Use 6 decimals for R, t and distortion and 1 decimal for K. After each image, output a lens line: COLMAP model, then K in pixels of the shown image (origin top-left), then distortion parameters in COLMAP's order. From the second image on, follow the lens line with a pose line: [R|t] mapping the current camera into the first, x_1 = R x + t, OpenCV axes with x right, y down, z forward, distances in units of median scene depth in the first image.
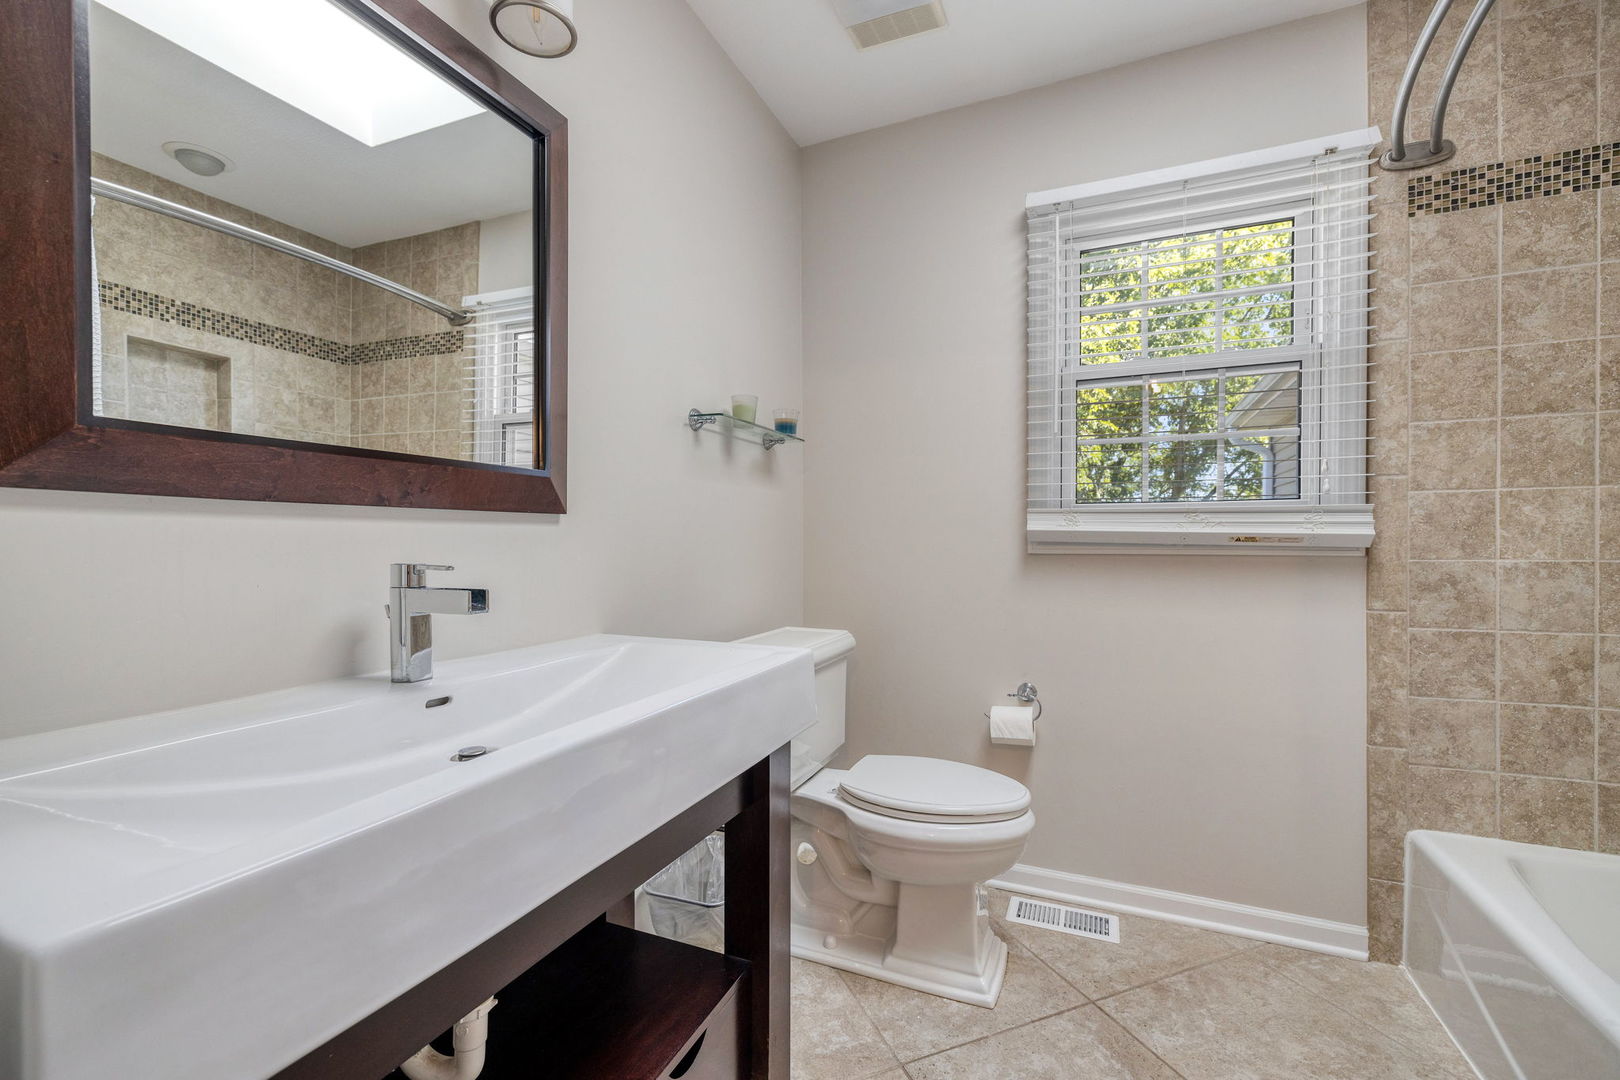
lens RADIAL K [[693.1, 0, 809.5], [0, 693.1, 543.2], [0, 0, 1]] dist [-0.002947, -0.000311]
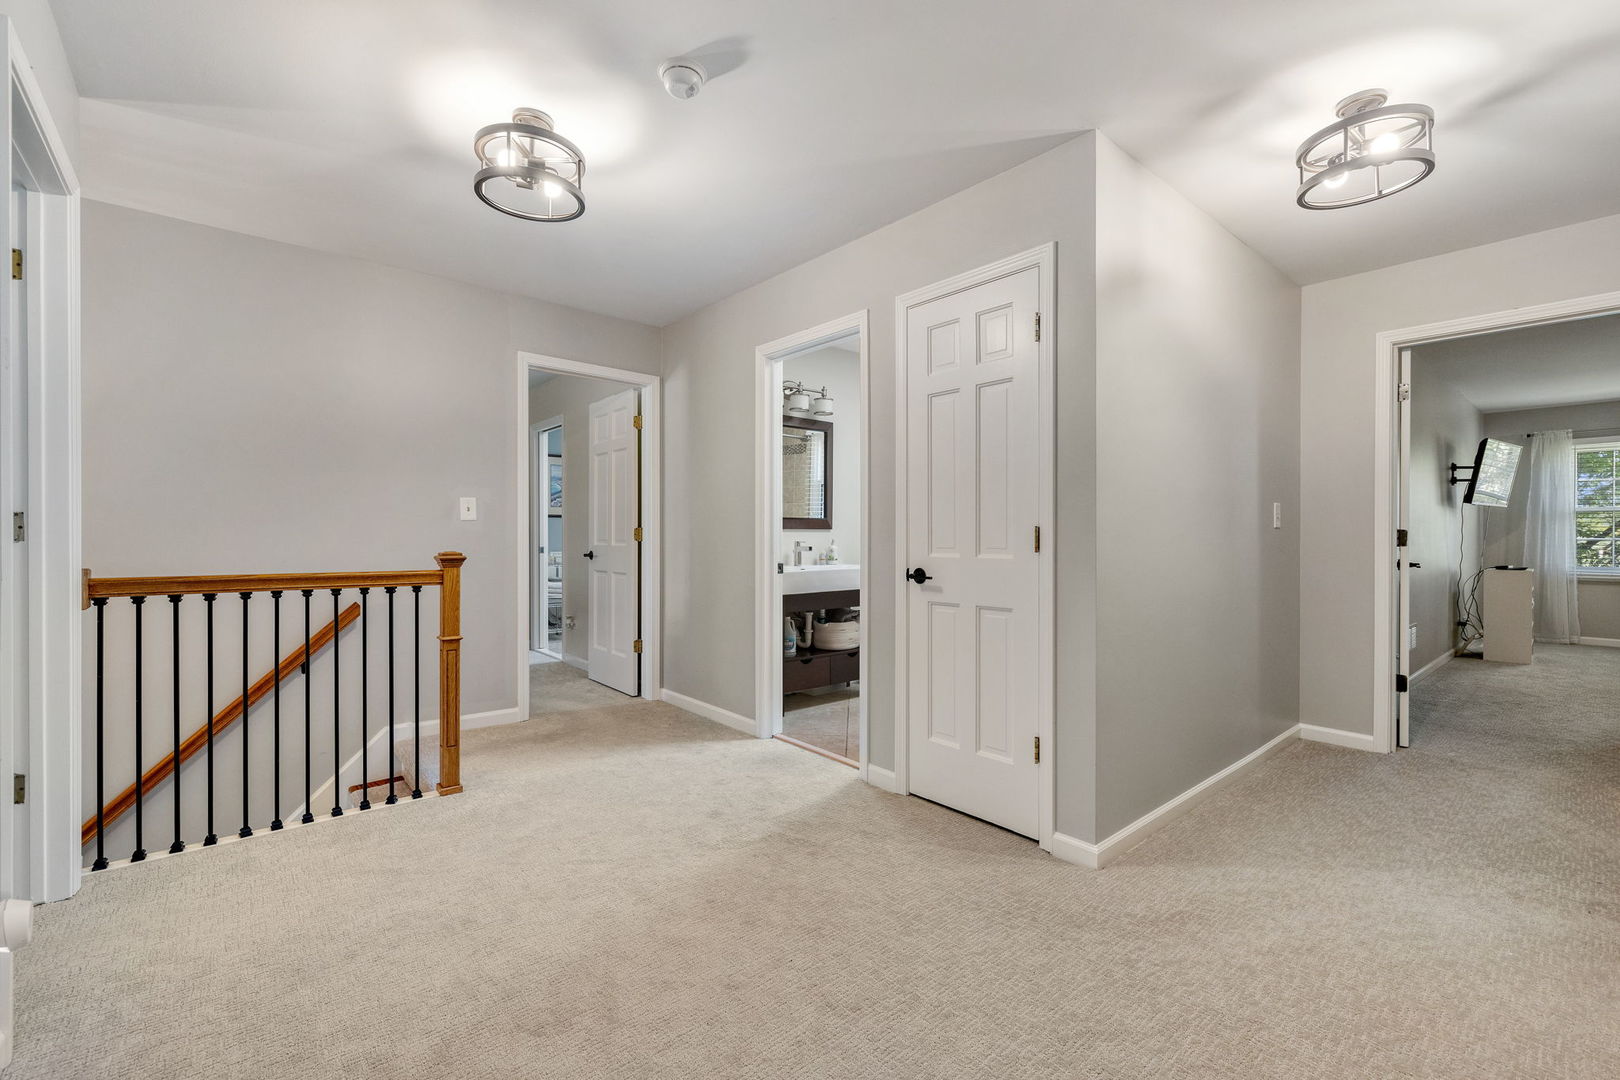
lens RADIAL K [[693.1, 0, 808.8], [0, 693.1, 537.8], [0, 0, 1]] dist [-0.002947, -0.000311]
pose [[0.899038, 0.005965, -0.437830, 1.273437], [-0.007093, 0.999974, -0.000941, 0.007417], [0.437813, 0.003951, 0.899057, -2.621430]]
